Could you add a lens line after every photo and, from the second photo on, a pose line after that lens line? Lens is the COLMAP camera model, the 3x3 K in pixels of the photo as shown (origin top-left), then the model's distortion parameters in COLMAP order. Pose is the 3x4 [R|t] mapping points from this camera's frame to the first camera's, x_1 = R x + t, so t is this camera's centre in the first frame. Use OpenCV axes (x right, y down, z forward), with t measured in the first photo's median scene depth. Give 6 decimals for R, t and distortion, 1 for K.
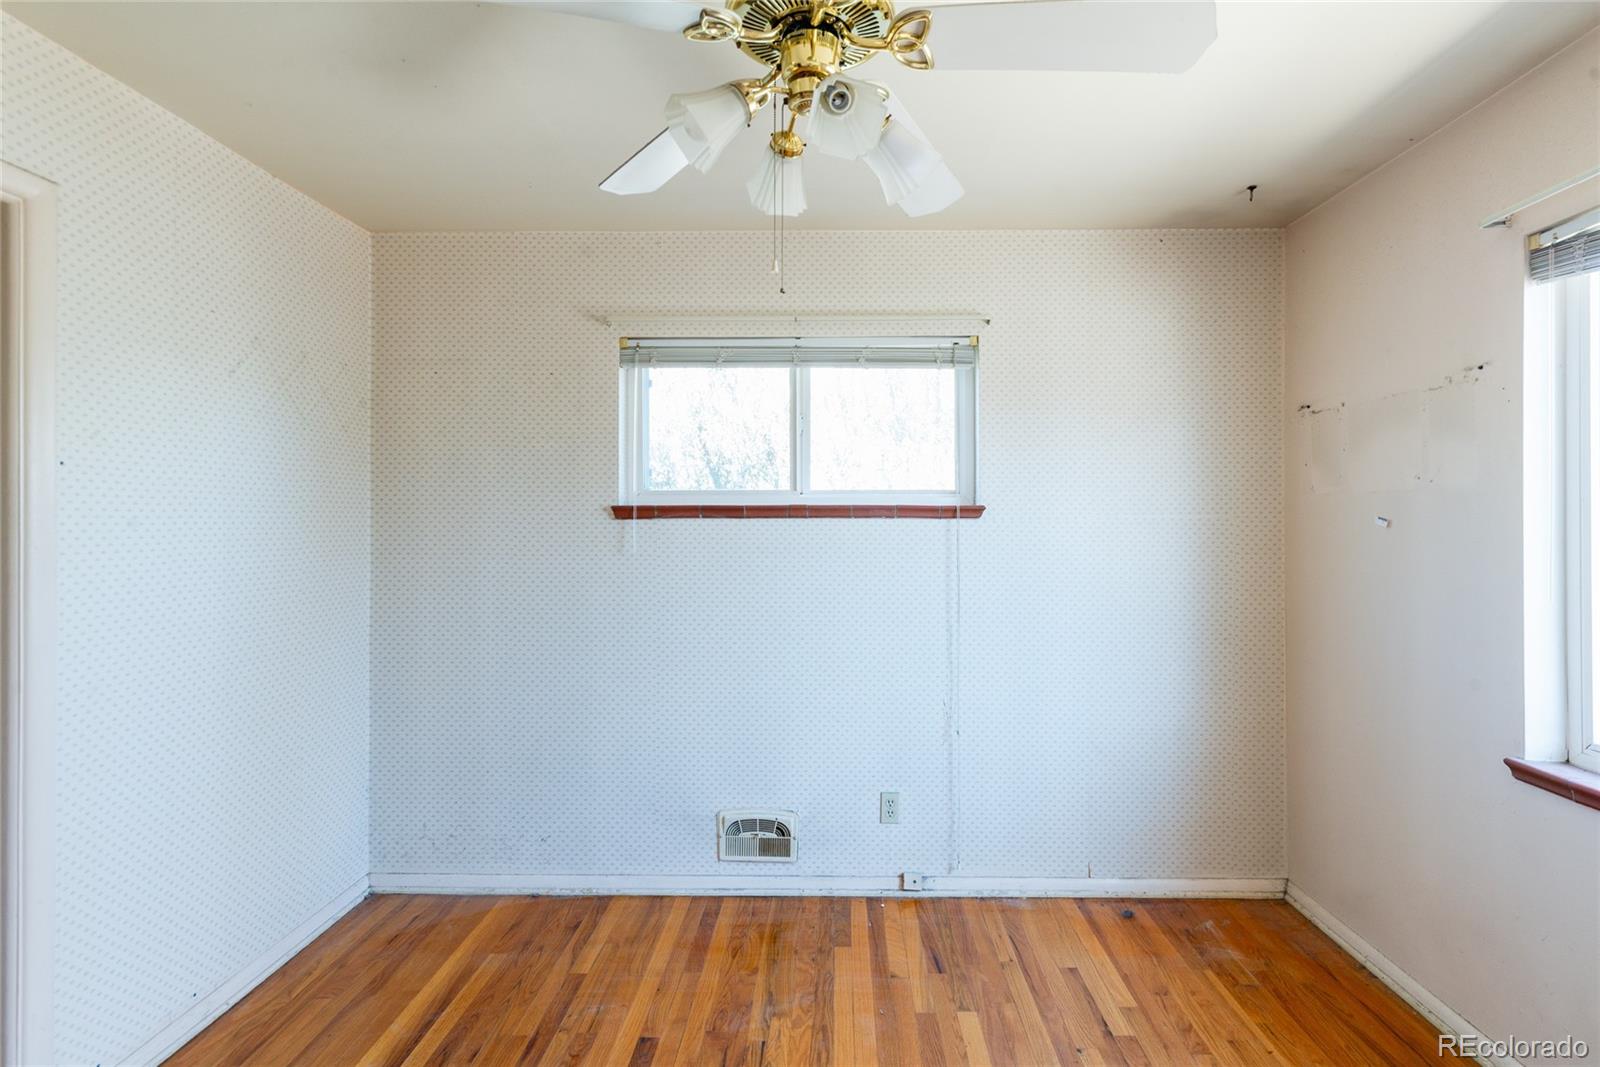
lens RADIAL K [[780.1, 0, 817.2], [0, 780.1, 512.0], [0, 0, 1]] dist [0.000908, -0.000380]
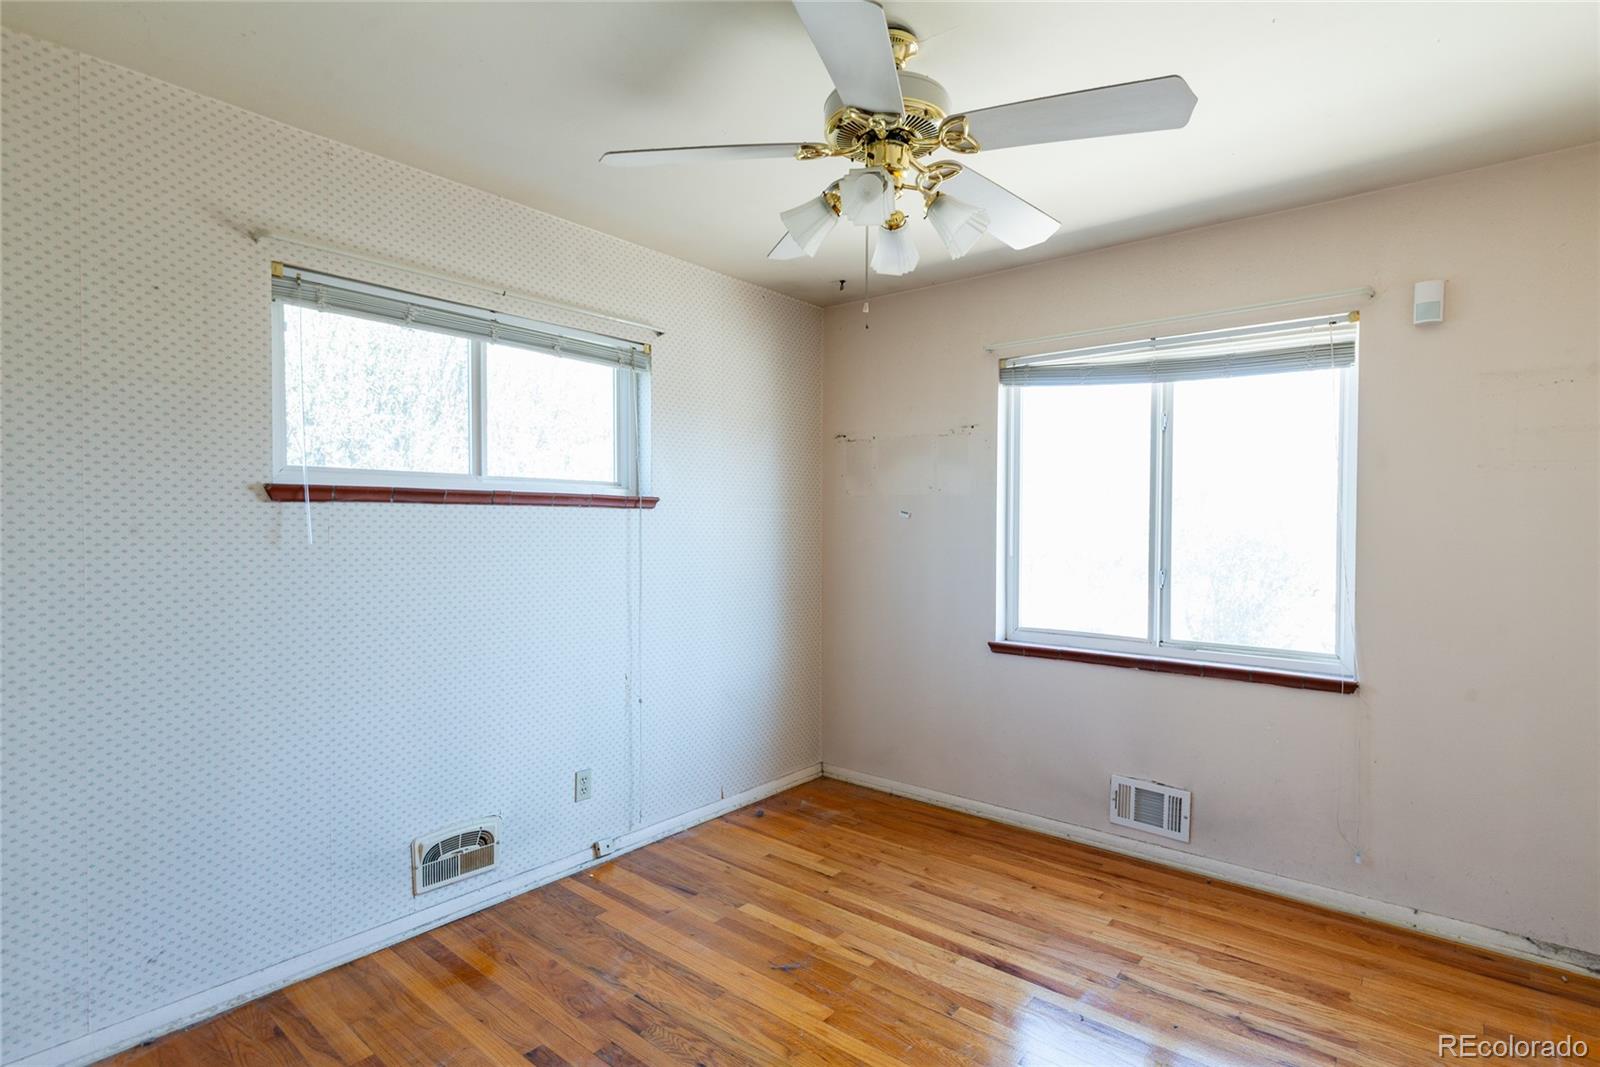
lens RADIAL K [[791.0, 0, 806.6], [0, 791.0, 533.3], [0, 0, 1]] dist [0.000711, 0.000081]
pose [[0.624320, -0.006487, 0.781142, -0.547590], [-0.011308, 0.999786, 0.017341, 0.021712], [-0.781087, -0.019659, 0.624113, 0.115580]]
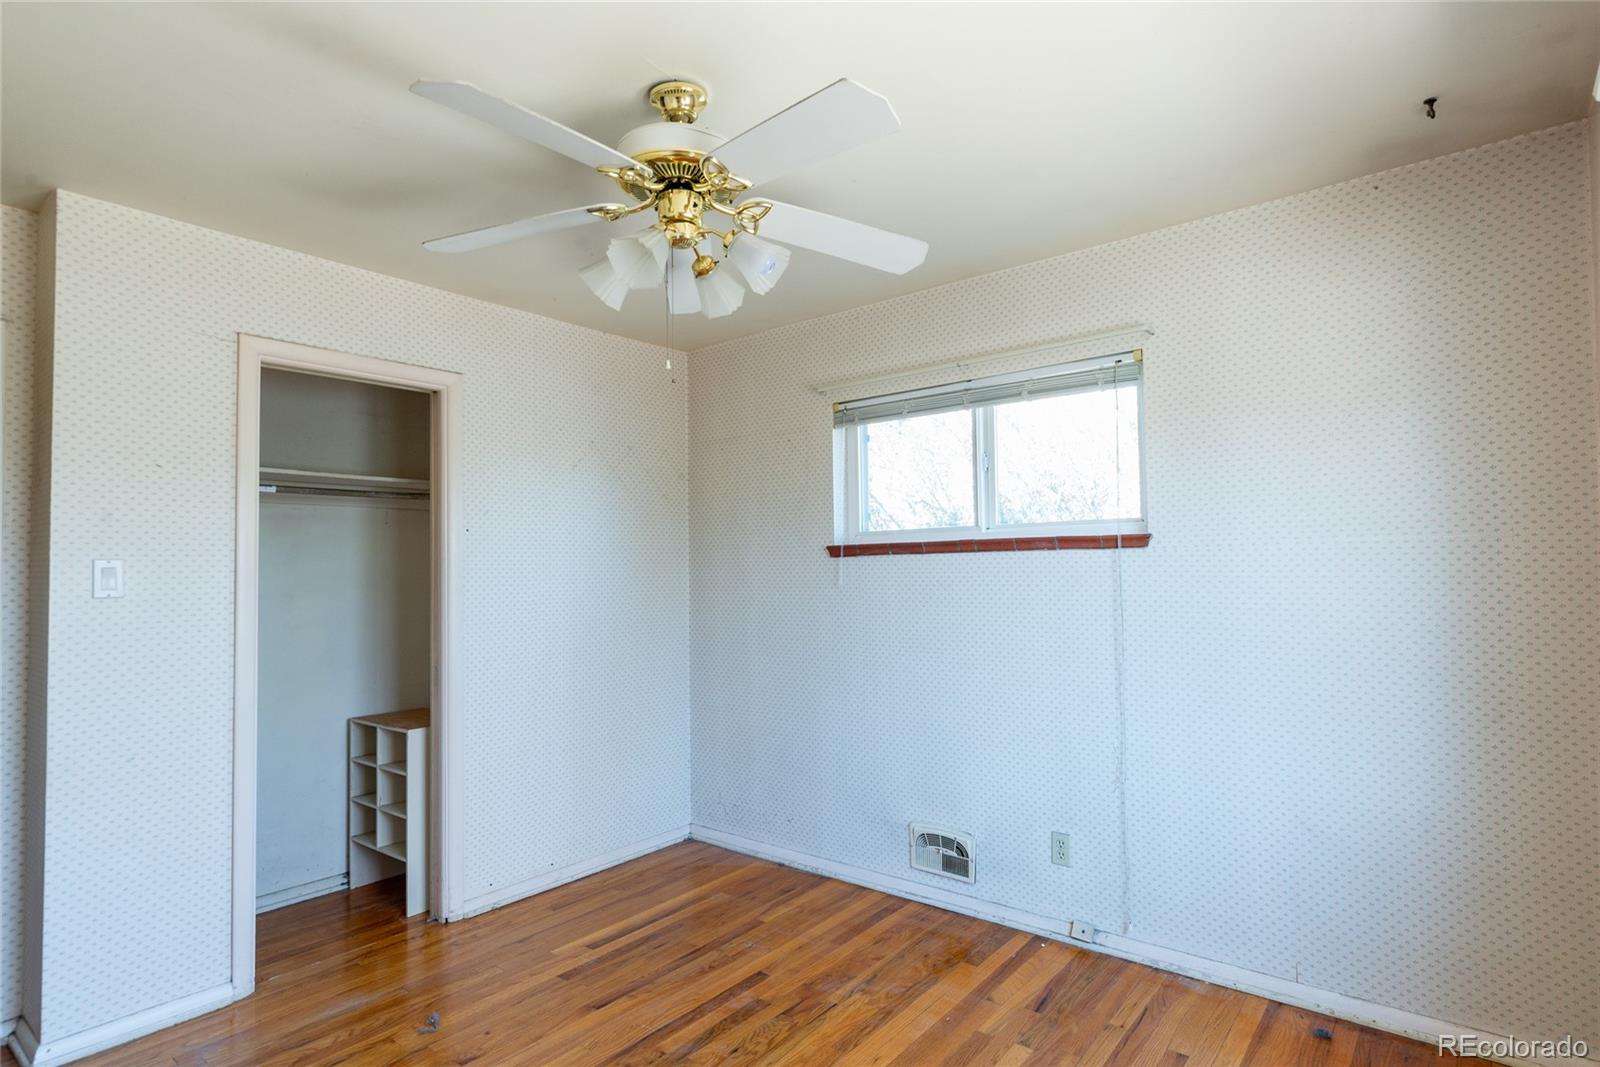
lens RADIAL K [[800.7, 0, 821.1], [0, 800.7, 538.6], [0, 0, 1]] dist [0.000666, 0.000569]
pose [[0.798743, -0.036044, -0.600592, 0.469694], [0.021608, 0.999279, -0.031233, 0.019016], [0.601284, 0.011969, 0.798945, 0.022424]]
